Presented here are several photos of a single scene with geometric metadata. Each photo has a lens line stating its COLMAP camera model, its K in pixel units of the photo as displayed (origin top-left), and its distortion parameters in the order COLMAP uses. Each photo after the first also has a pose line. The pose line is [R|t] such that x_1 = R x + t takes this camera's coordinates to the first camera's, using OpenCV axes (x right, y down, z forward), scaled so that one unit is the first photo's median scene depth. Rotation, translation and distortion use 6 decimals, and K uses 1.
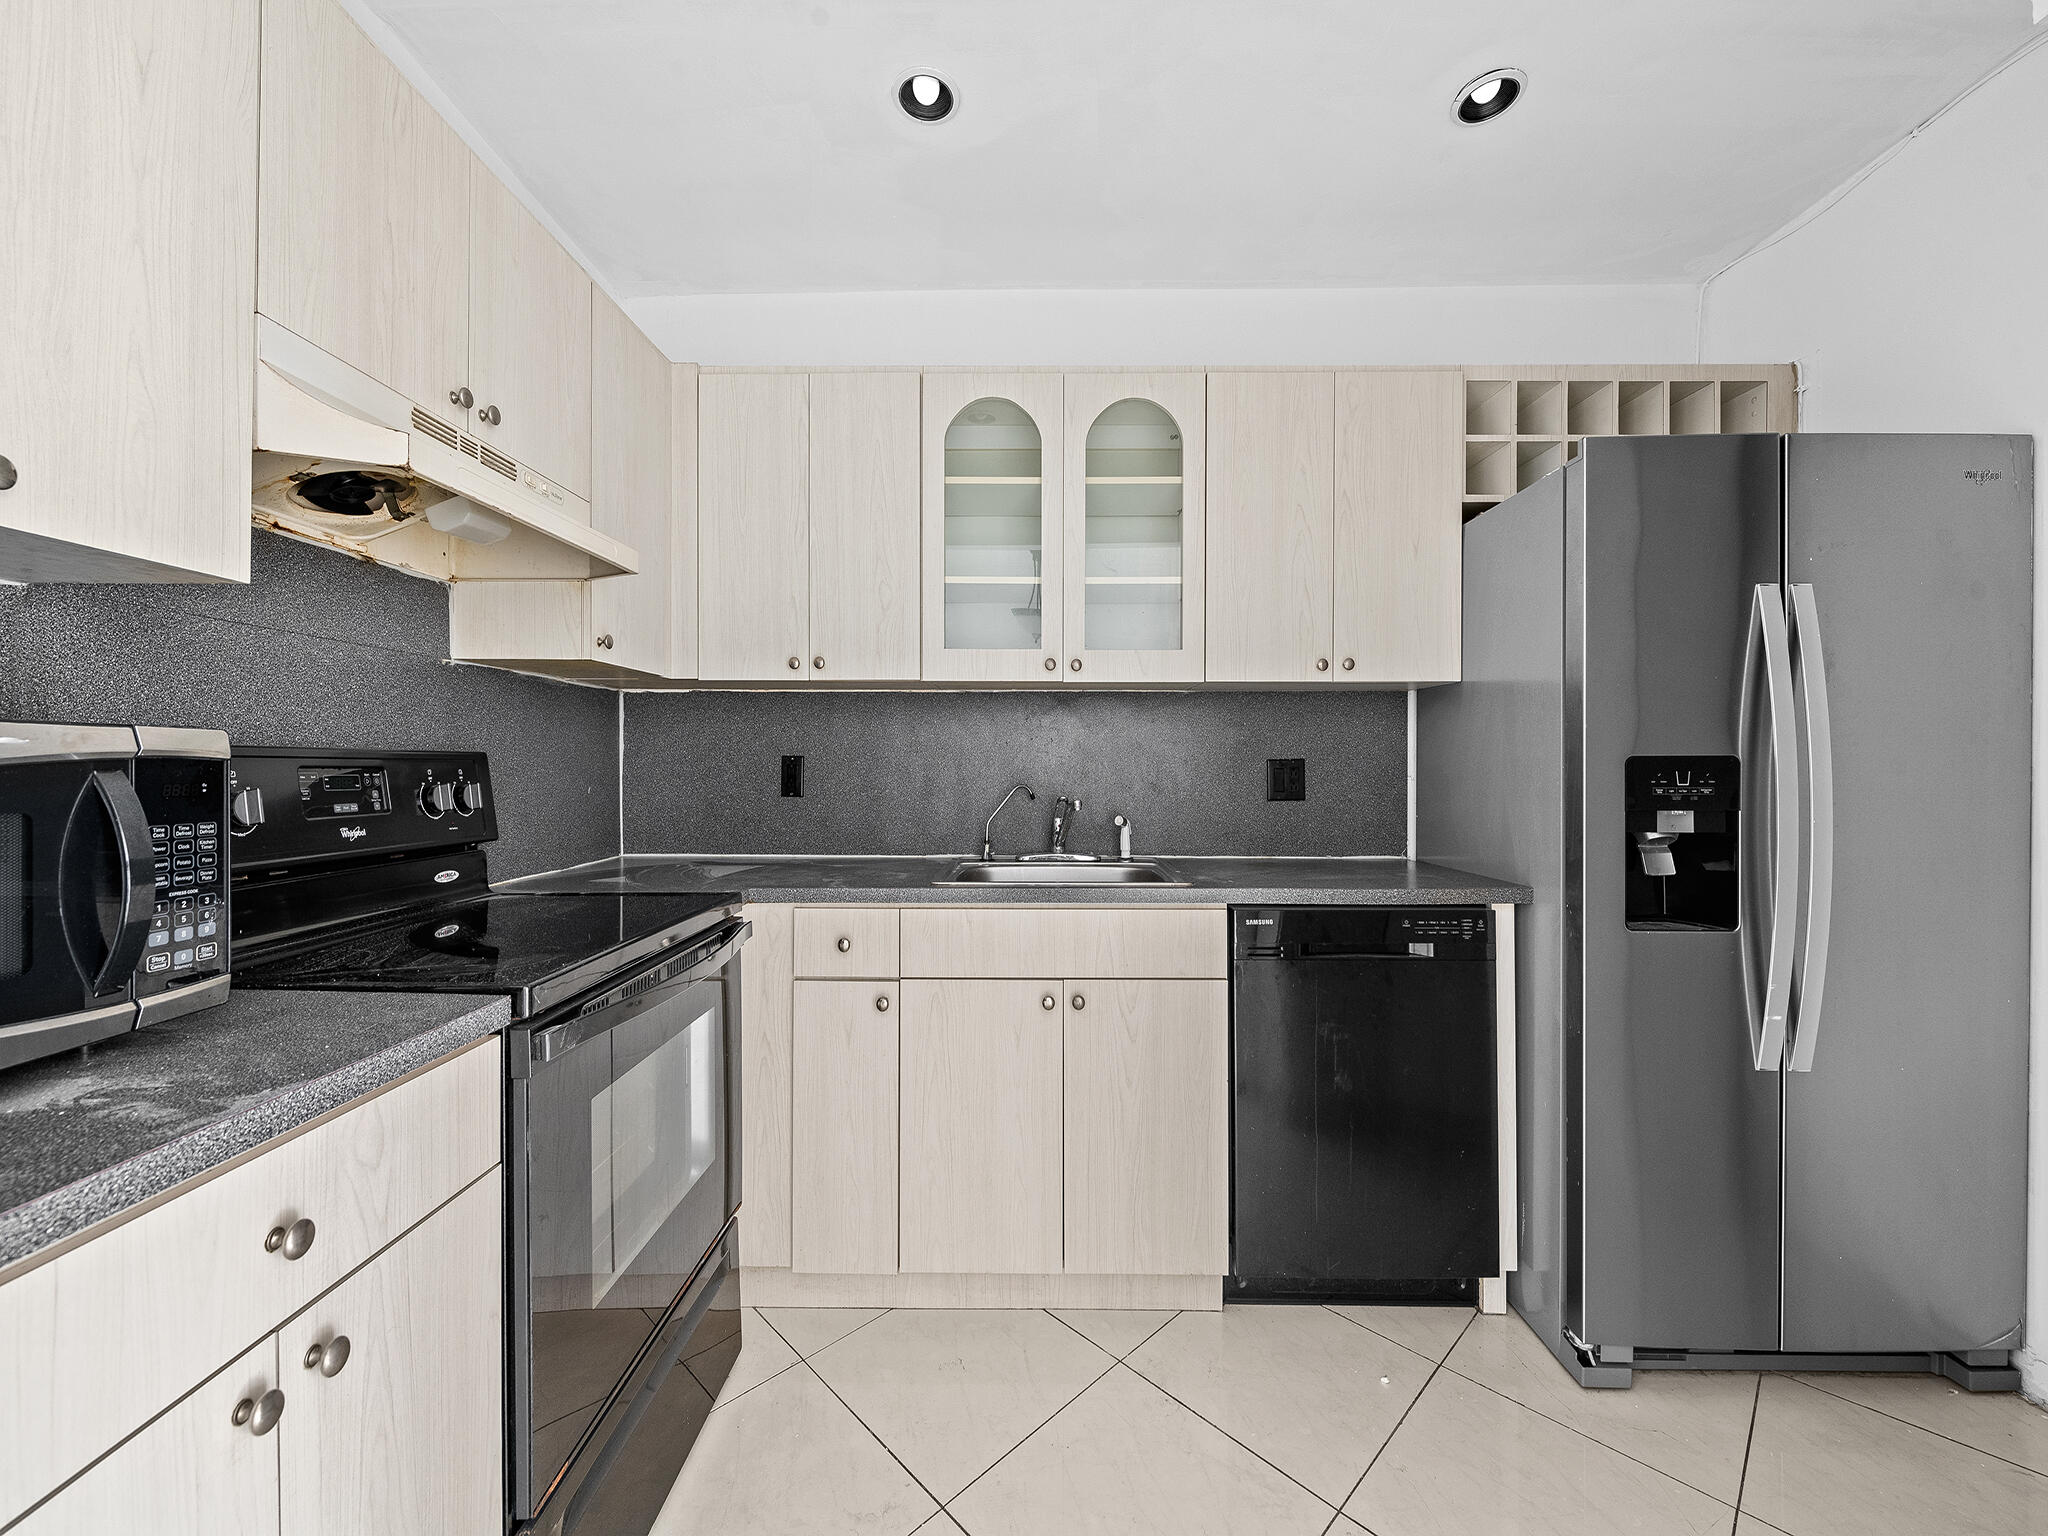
lens RADIAL K [[808.1, 0, 1021.4], [0, 808.1, 767.1], [0, 0, 1]] dist [0.000413, -0.000131]
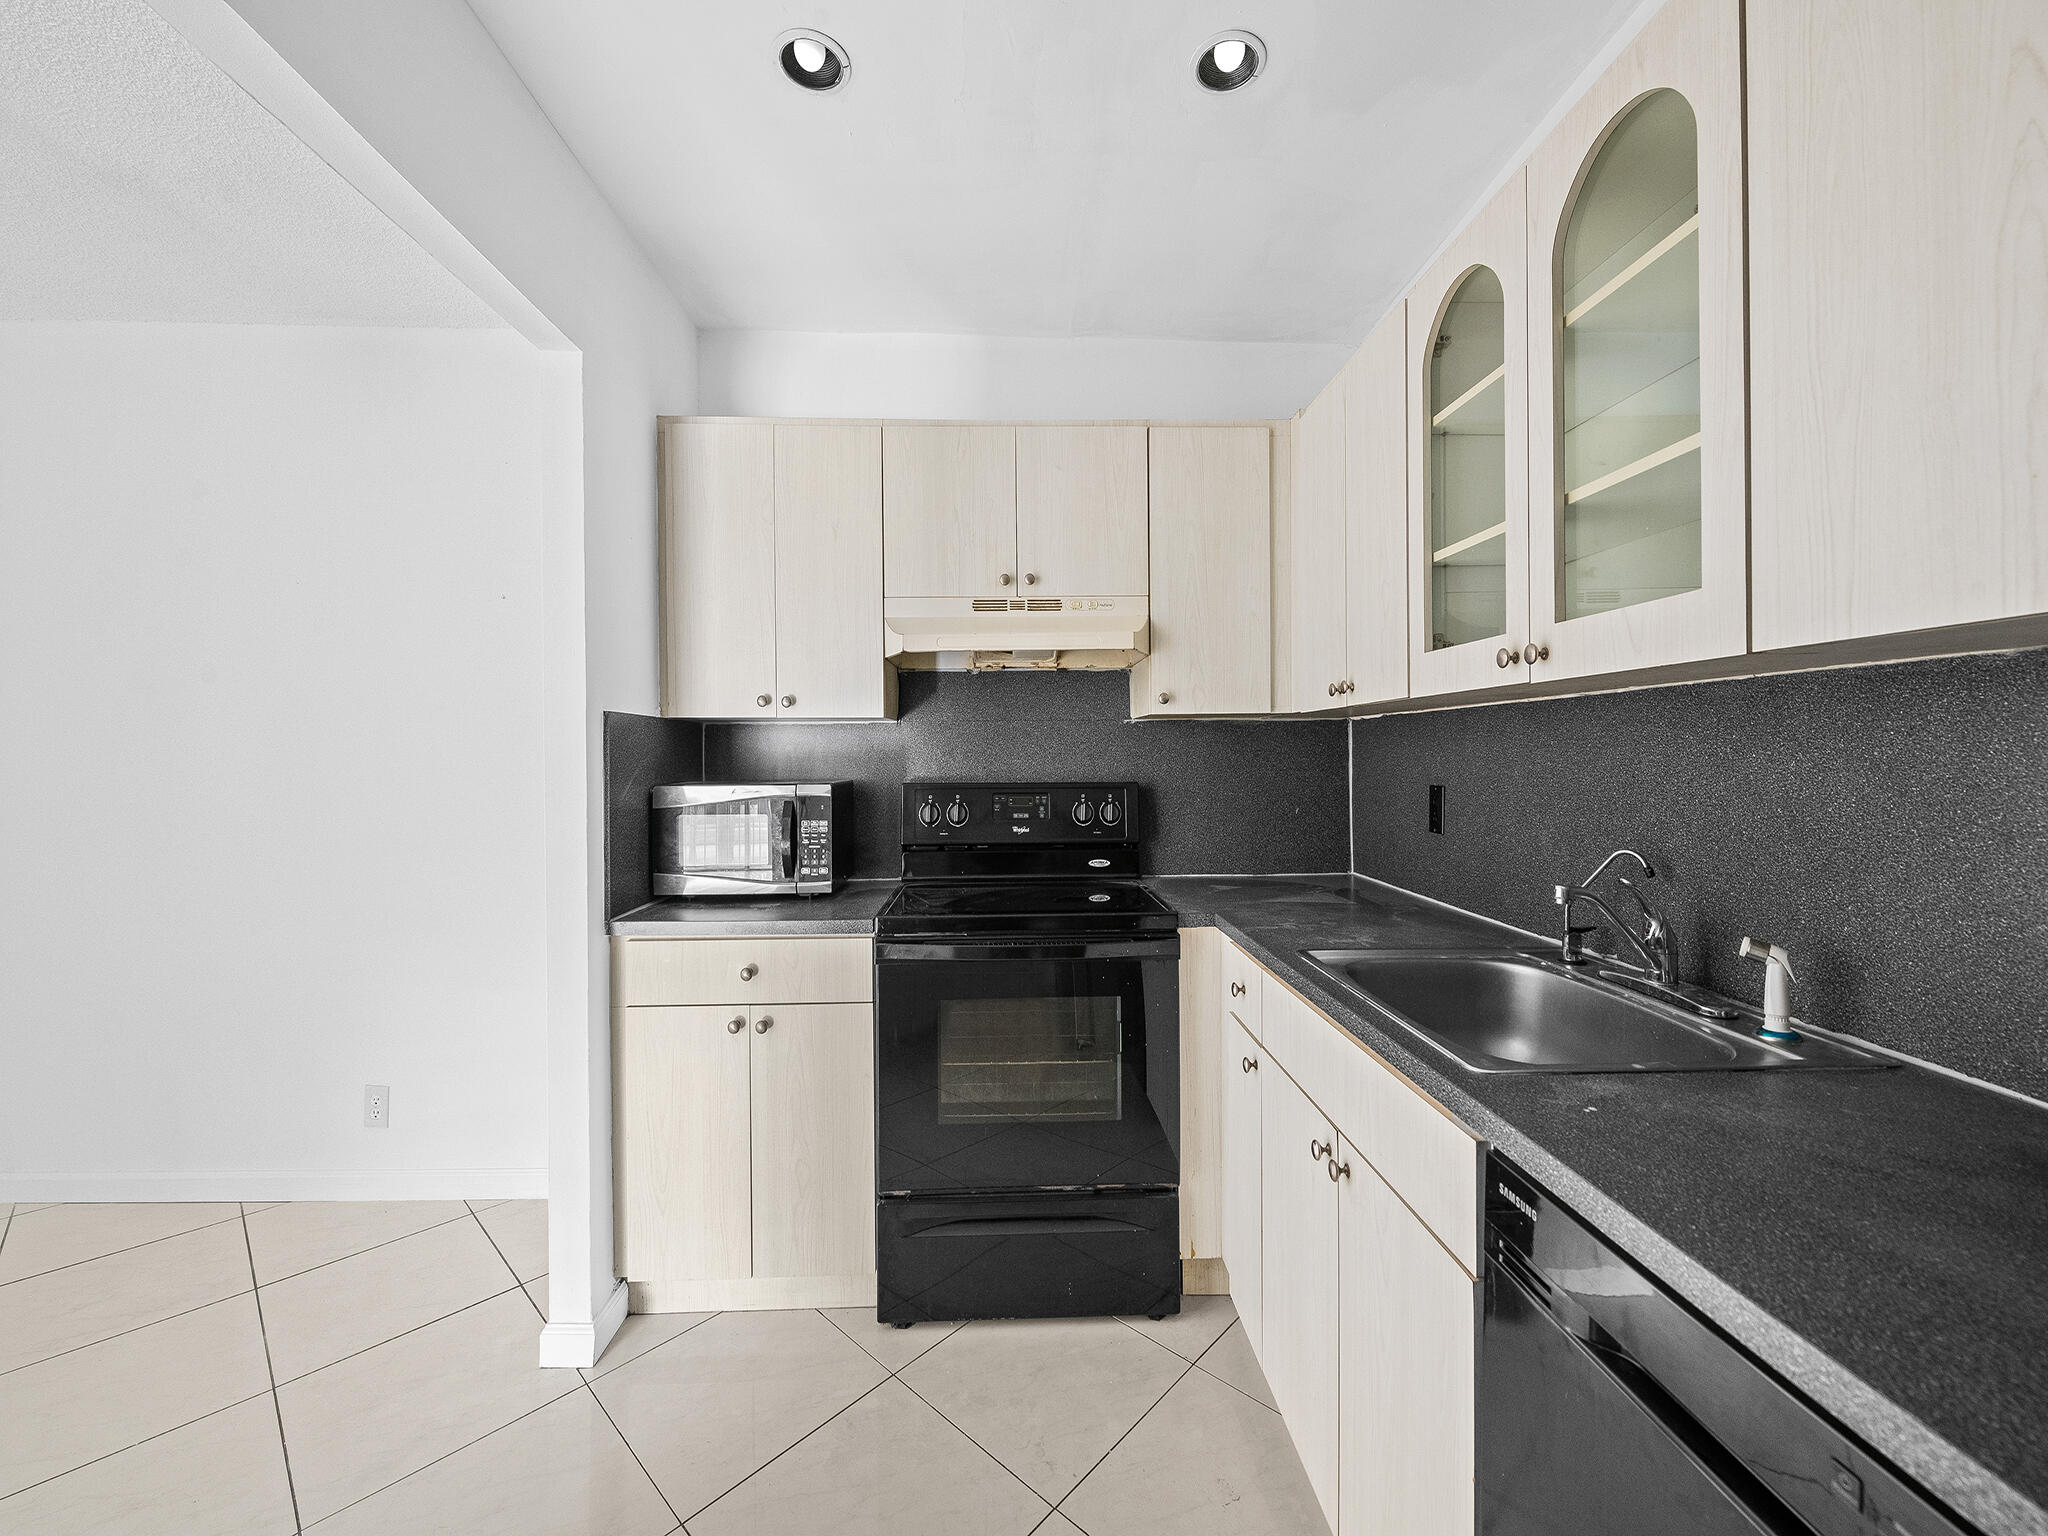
lens RADIAL K [[808.1, 0, 1019.6], [0, 808.1, 762.2], [0, 0, 1]] dist [0.000413, -0.000131]
pose [[0.042670, 0.006594, -0.999067, 0.927112], [0.003884, 0.999970, 0.006766, -0.077348], [0.999082, -0.004169, 0.042644, 0.875519]]
